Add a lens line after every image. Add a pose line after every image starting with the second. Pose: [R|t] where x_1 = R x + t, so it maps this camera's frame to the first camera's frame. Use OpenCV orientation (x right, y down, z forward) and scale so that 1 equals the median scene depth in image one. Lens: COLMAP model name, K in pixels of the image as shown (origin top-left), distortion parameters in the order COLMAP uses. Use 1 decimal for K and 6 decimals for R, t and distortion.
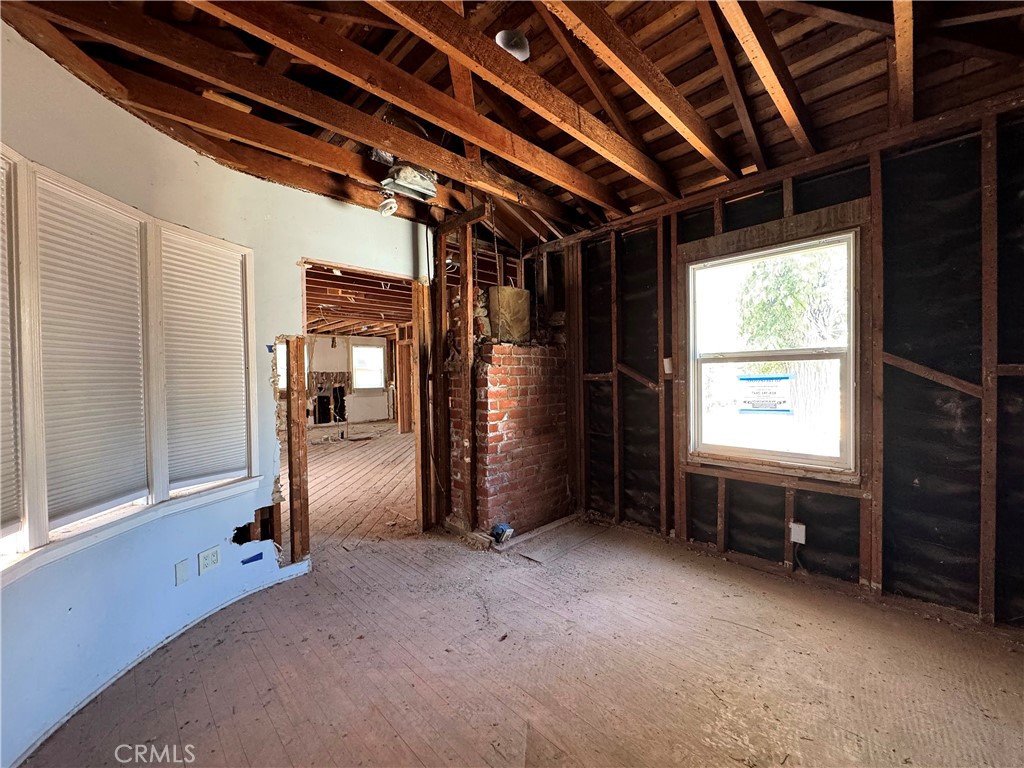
lens RADIAL K [[408.7, 0, 512.0], [0, 408.7, 384.0], [0, 0, 1]] dist [-0.002545, -0.000272]
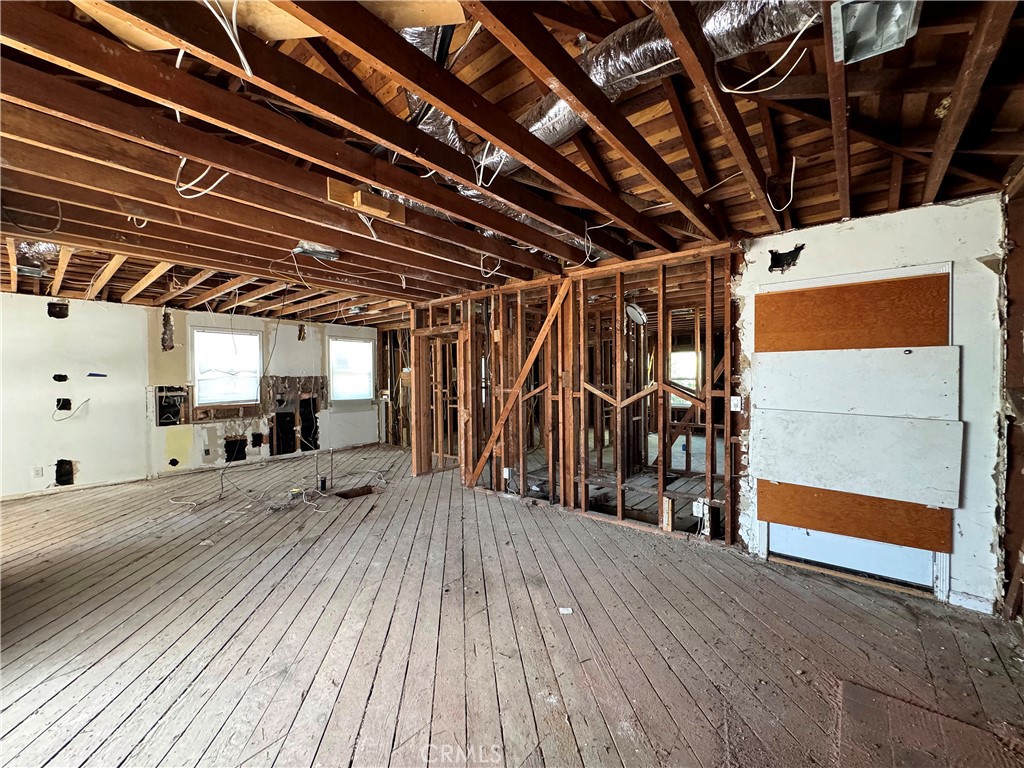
lens RADIAL K [[408.7, 0, 512.0], [0, 408.7, 384.0], [0, 0, 1]] dist [-0.002545, -0.000272]
pose [[0.994703, 0.008266, 0.102460, -0.161643], [-0.008041, 0.999964, -0.002617, -0.018026], [-0.102478, 0.001779, 0.994734, 0.299948]]
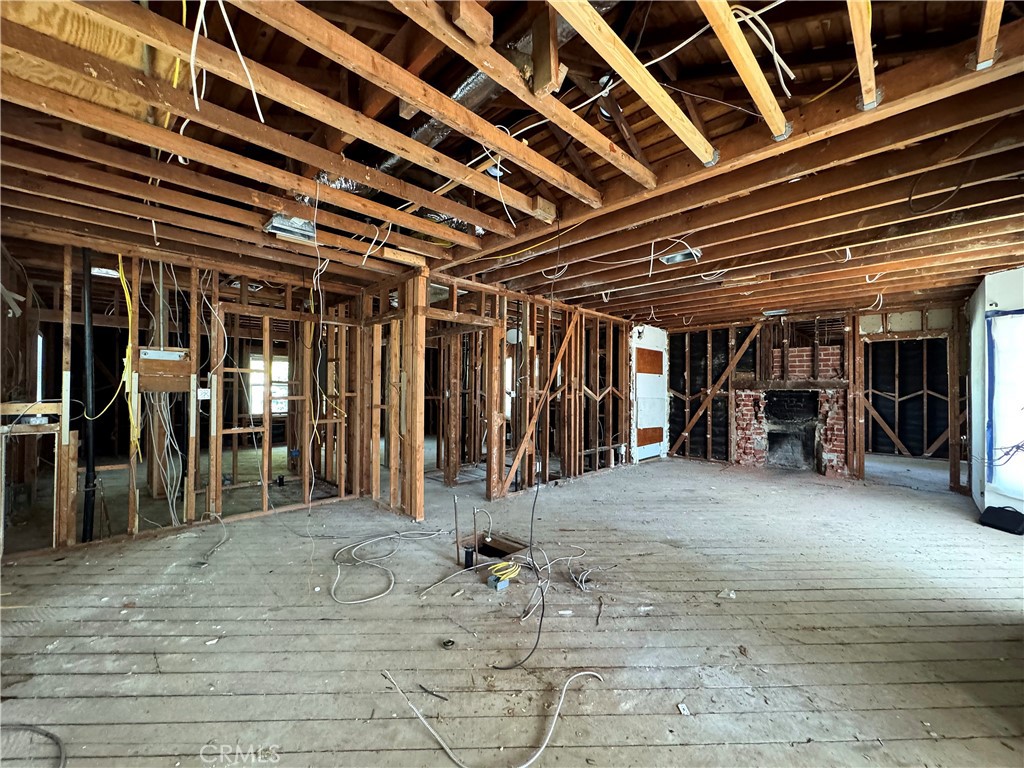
lens RADIAL K [[408.7, 0, 512.0], [0, 408.7, 384.0], [0, 0, 1]] dist [-0.002545, -0.000272]
pose [[-0.012628, 0.030410, 0.999458, -0.600628], [0.010483, 0.999487, -0.030278, -0.007214], [-0.999865, 0.010095, -0.012940, 0.767159]]
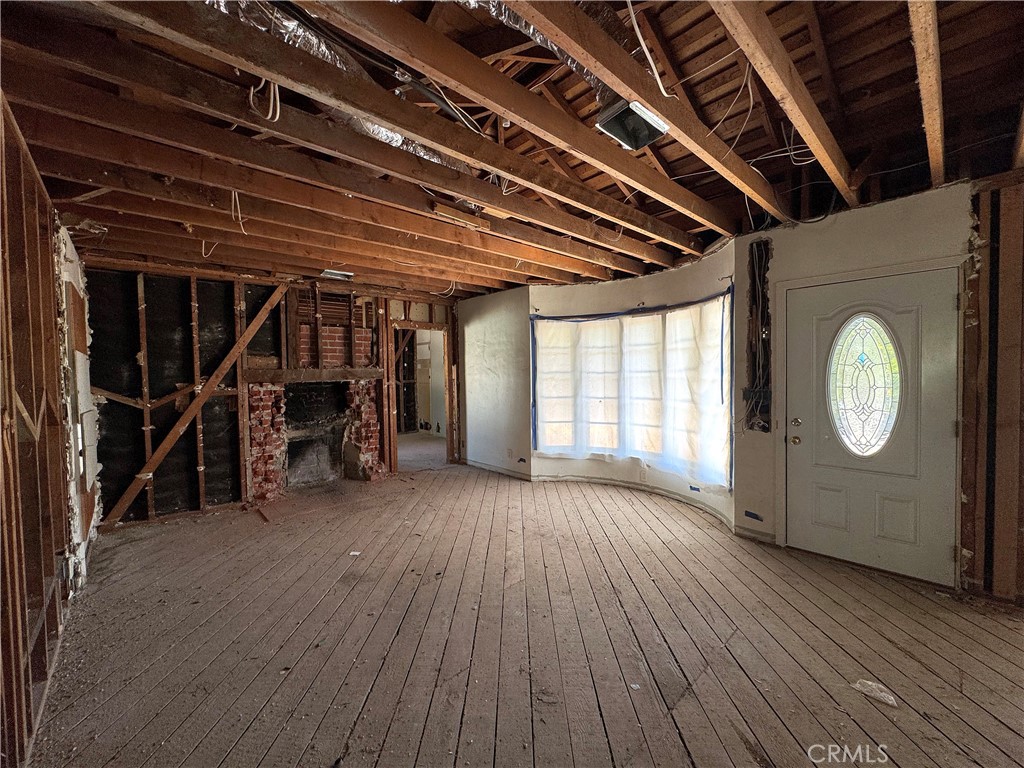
lens RADIAL K [[408.7, 0, 512.0], [0, 408.7, 384.0], [0, 0, 1]] dist [-0.002545, -0.000272]
pose [[-0.998862, 0.033985, 0.033474, -0.232927], [0.035617, 0.998143, 0.049416, -0.024565], [-0.031732, 0.050552, -0.998217, 0.798301]]
